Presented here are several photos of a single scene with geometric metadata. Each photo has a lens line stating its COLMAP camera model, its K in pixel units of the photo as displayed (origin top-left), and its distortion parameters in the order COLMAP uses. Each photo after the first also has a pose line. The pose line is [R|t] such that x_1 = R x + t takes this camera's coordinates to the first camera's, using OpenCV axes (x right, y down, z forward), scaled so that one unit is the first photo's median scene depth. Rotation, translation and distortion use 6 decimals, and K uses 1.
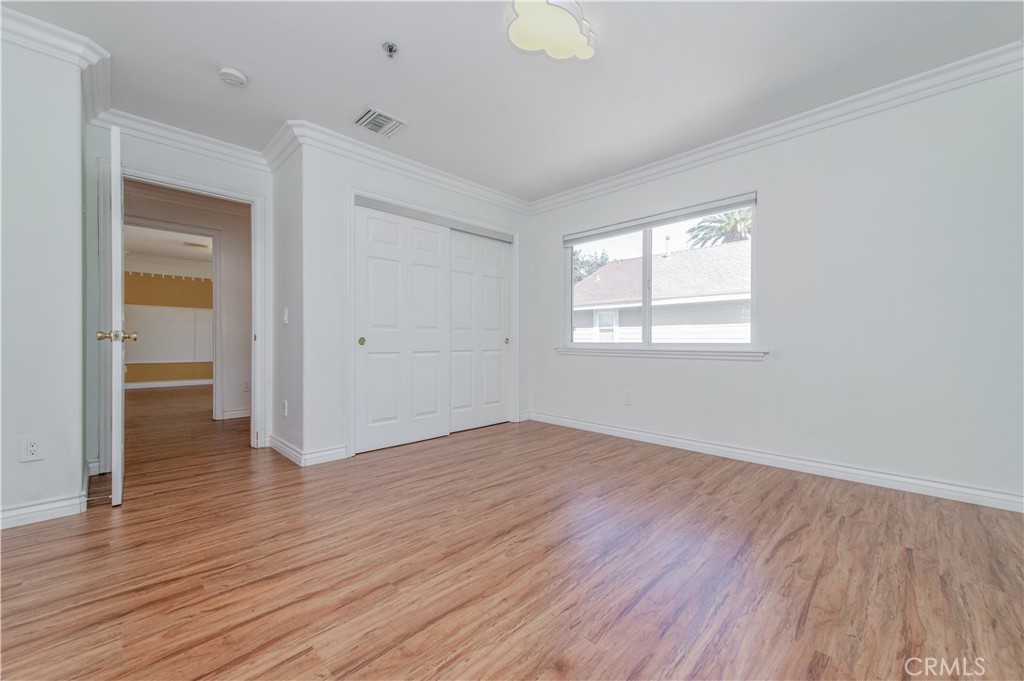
lens RADIAL K [[399.7, 0, 510.2], [0, 399.7, 341.6], [0, 0, 1]] dist [0.012452, -0.002301]
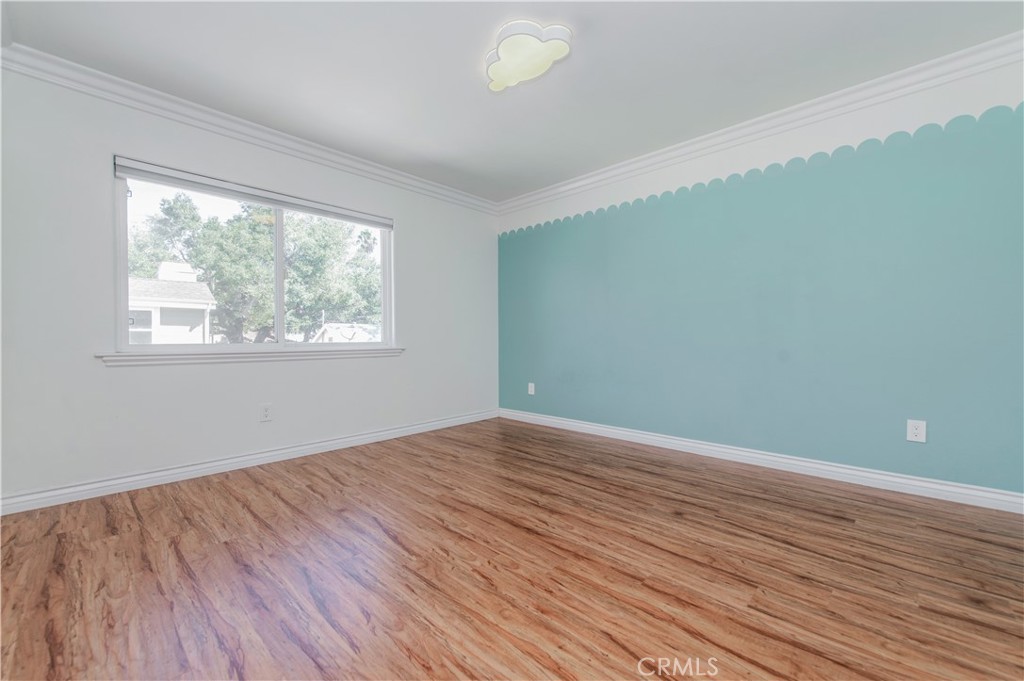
lens RADIAL K [[399.7, 0, 514.4], [0, 399.7, 338.0], [0, 0, 1]] dist [0.012452, -0.002301]
pose [[-0.003758, -0.005488, 0.999978, -1.203231], [0.006954, 0.999961, 0.005514, -0.019151], [-0.999969, 0.006974, -0.003719, 1.220834]]
